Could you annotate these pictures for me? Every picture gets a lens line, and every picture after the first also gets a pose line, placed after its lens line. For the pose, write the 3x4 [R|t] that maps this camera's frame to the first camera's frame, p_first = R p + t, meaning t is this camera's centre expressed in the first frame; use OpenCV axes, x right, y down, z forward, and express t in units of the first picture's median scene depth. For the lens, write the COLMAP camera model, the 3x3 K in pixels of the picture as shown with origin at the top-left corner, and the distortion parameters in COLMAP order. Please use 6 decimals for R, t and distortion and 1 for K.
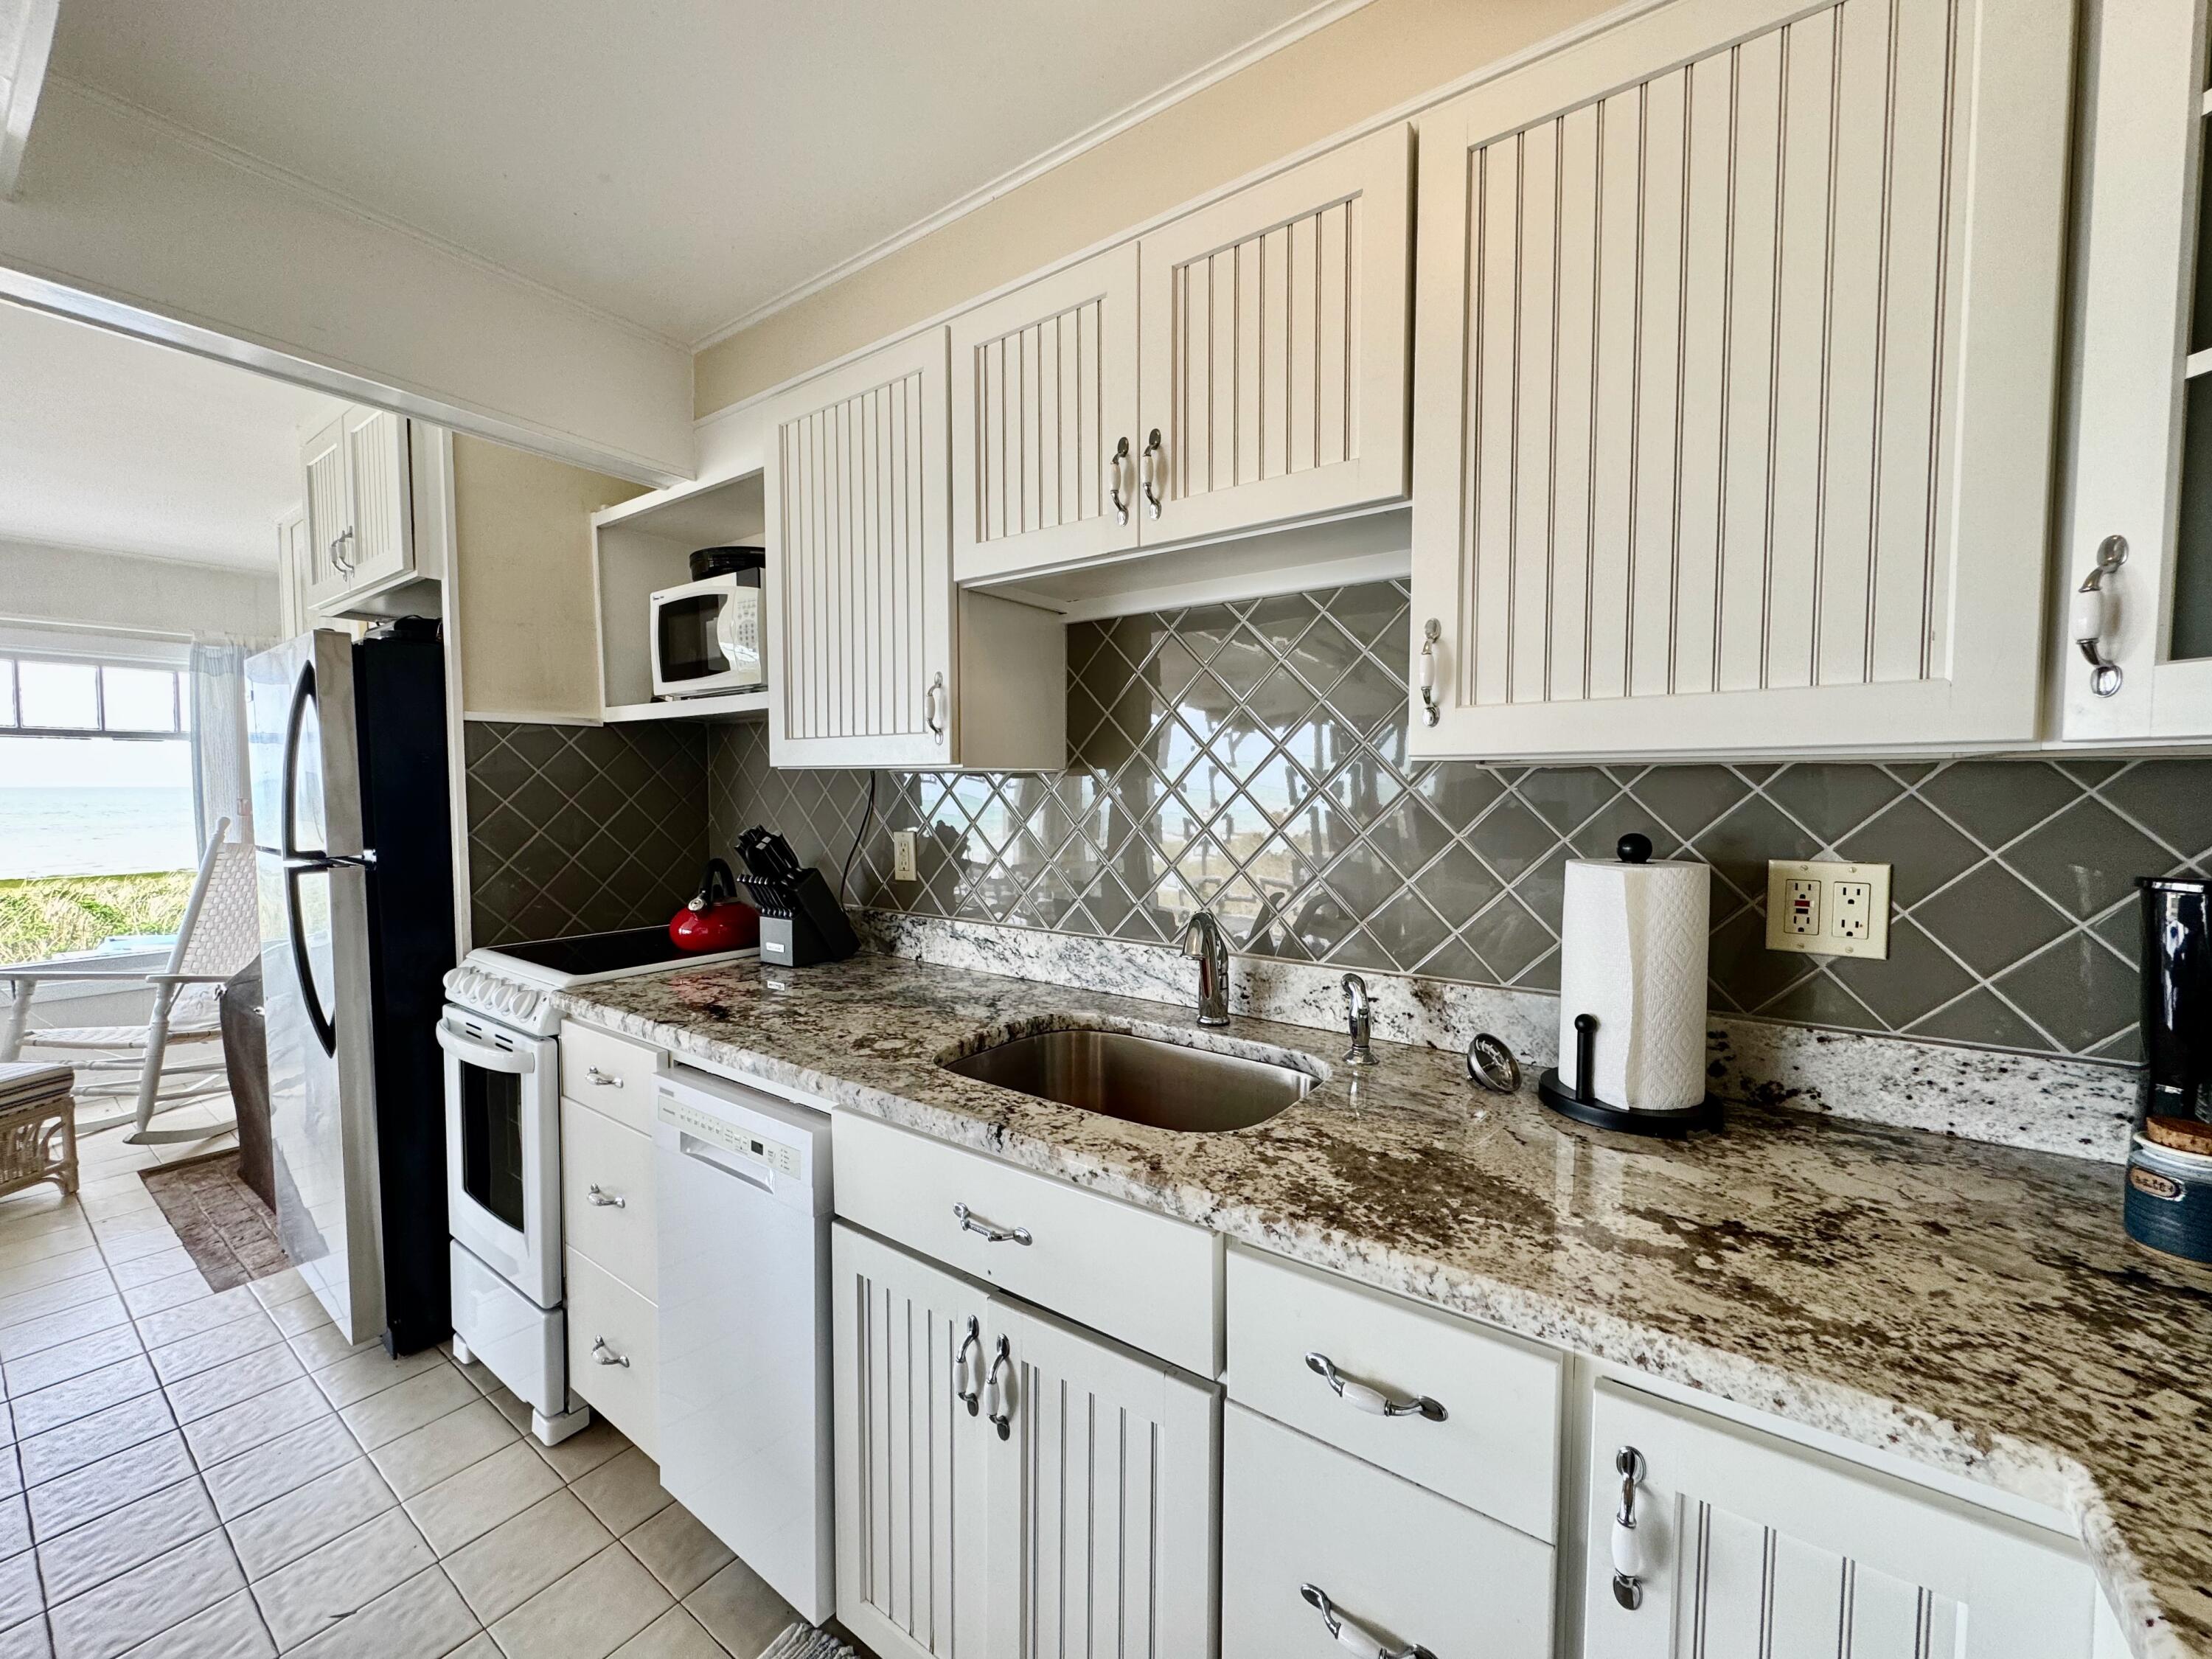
lens RADIAL K [[884.2, 0, 1106.0], [0, 884.2, 829.5], [0, 0, 1]] dist [-0.000160, 0.000191]
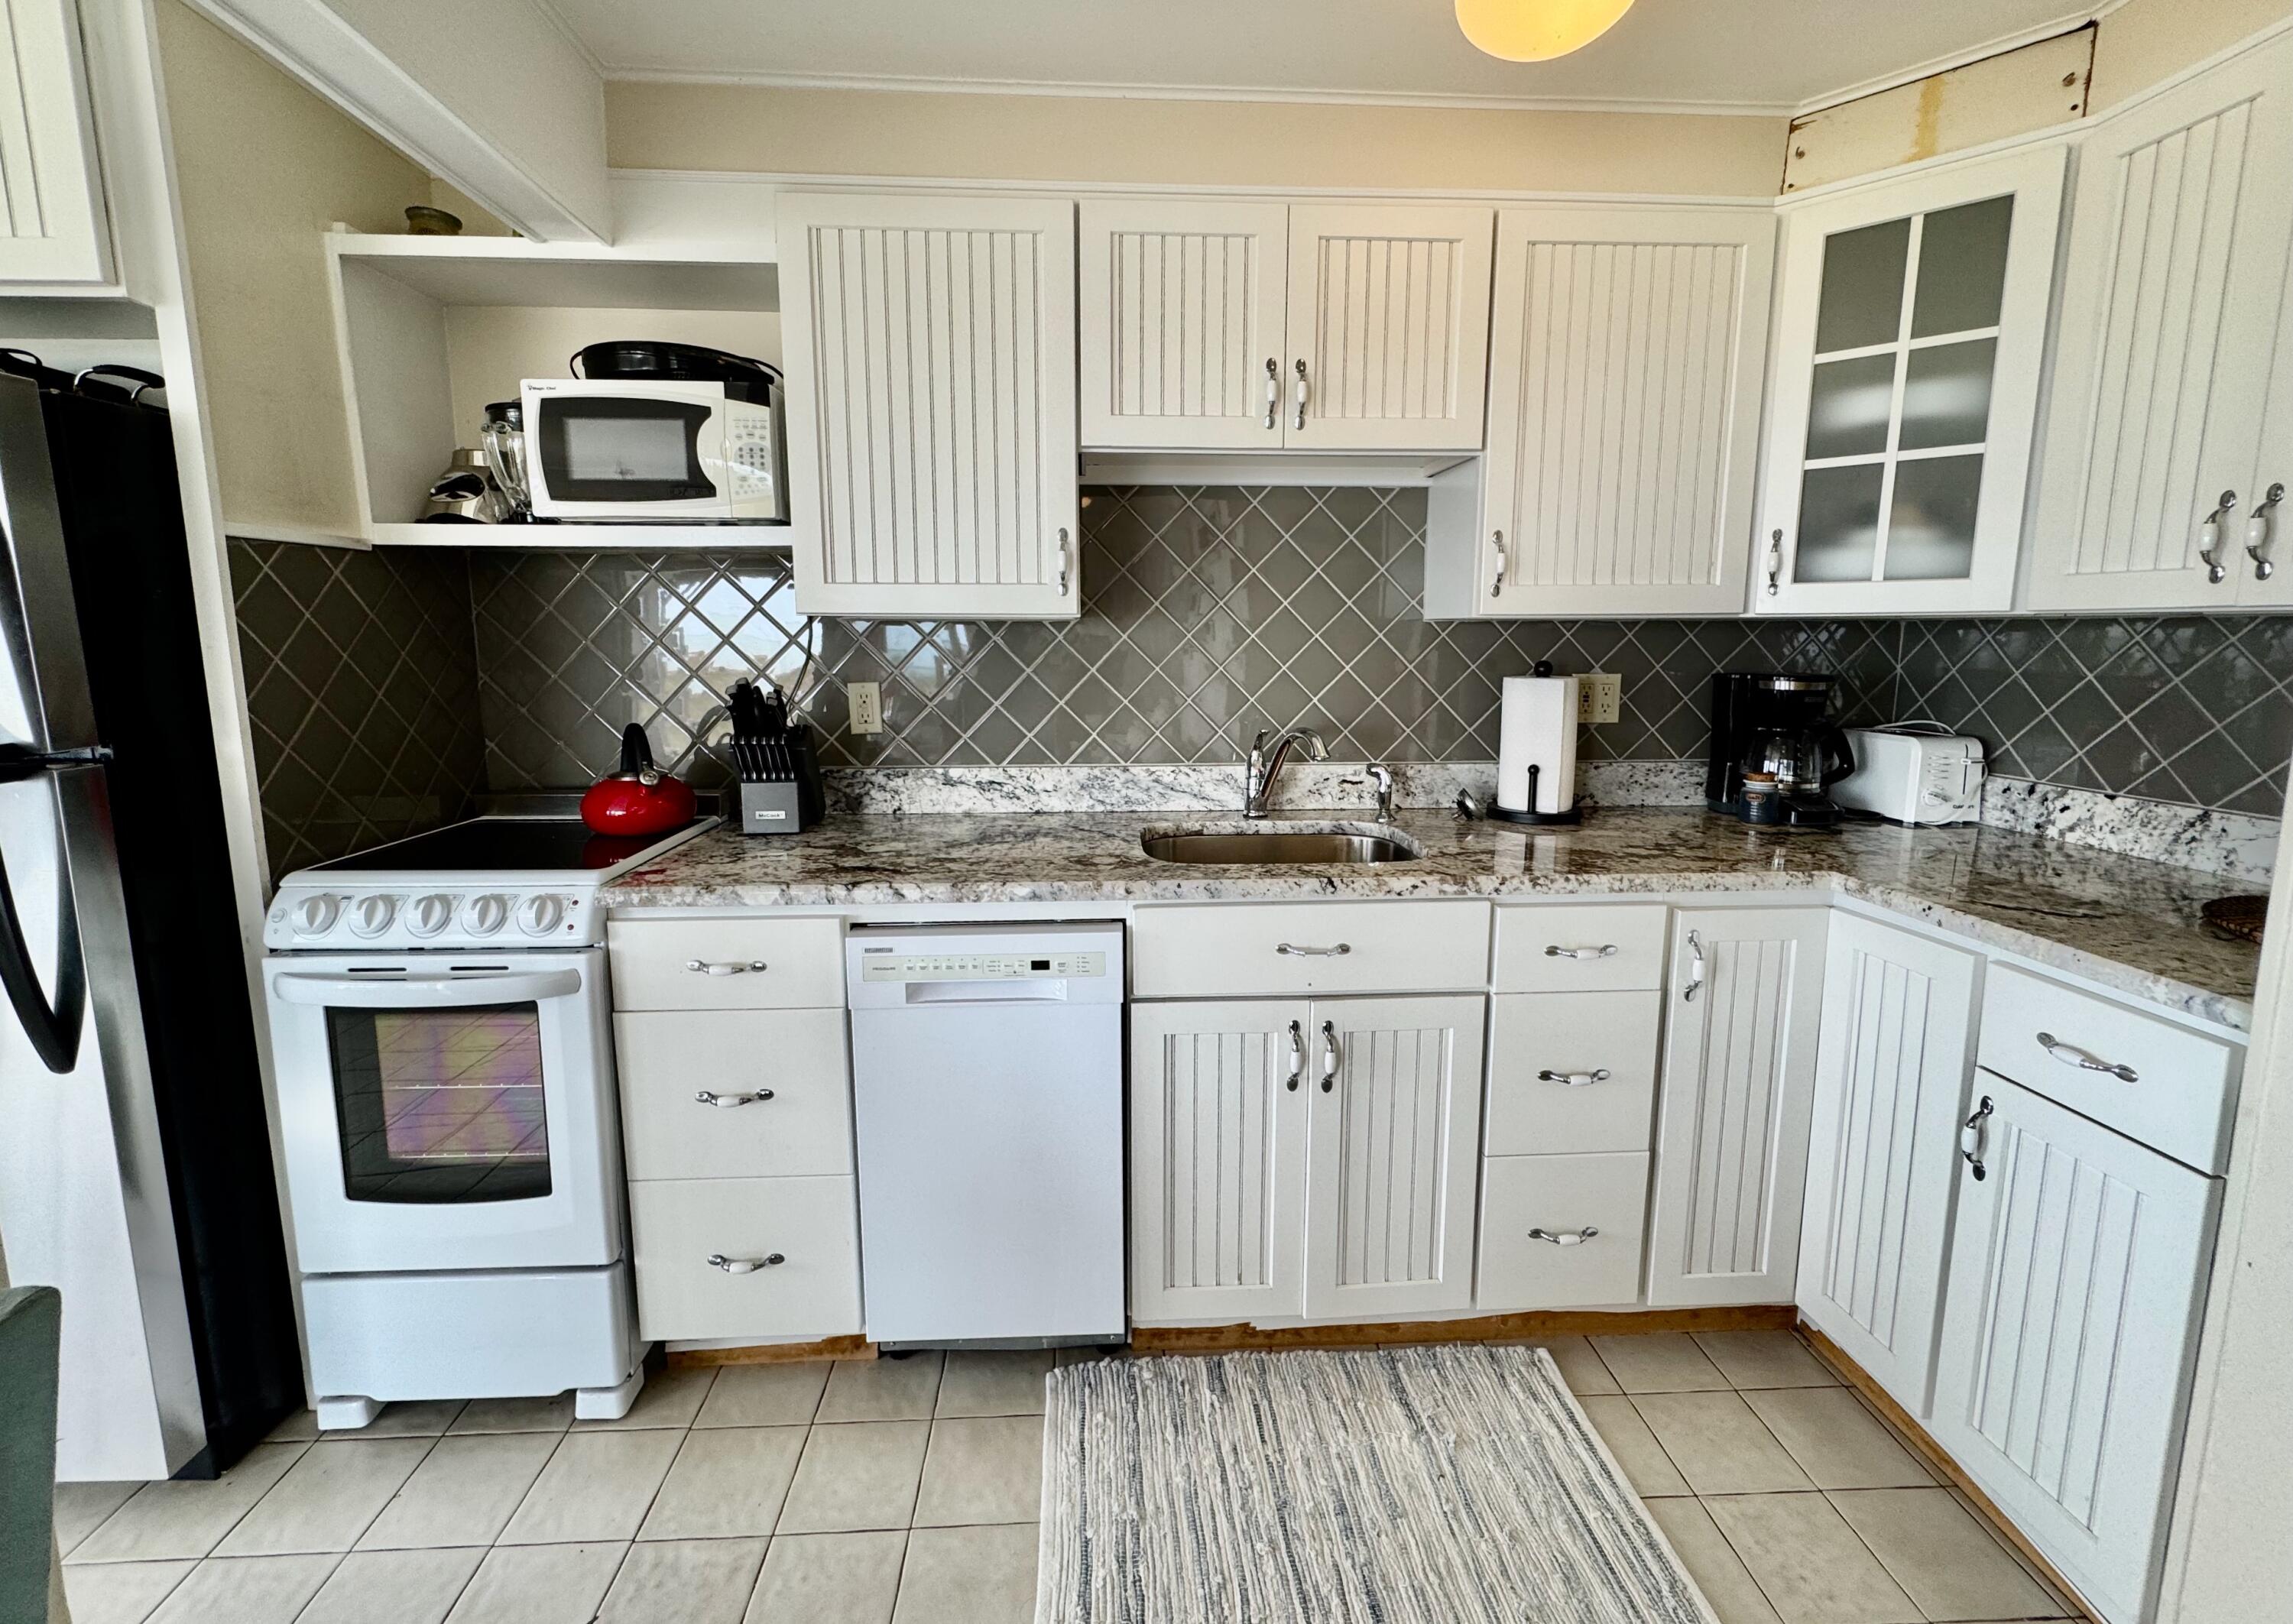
lens RADIAL K [[963.7, 0, 1142.2], [0, 963.7, 769.3], [0, 0, 1]] dist [-0.001159, 0.000094]
pose [[0.777764, -0.088999, 0.622224, -0.873110], [0.032023, 0.994250, 0.102182, -0.001321], [-0.627741, -0.059548, 0.776141, 0.002899]]
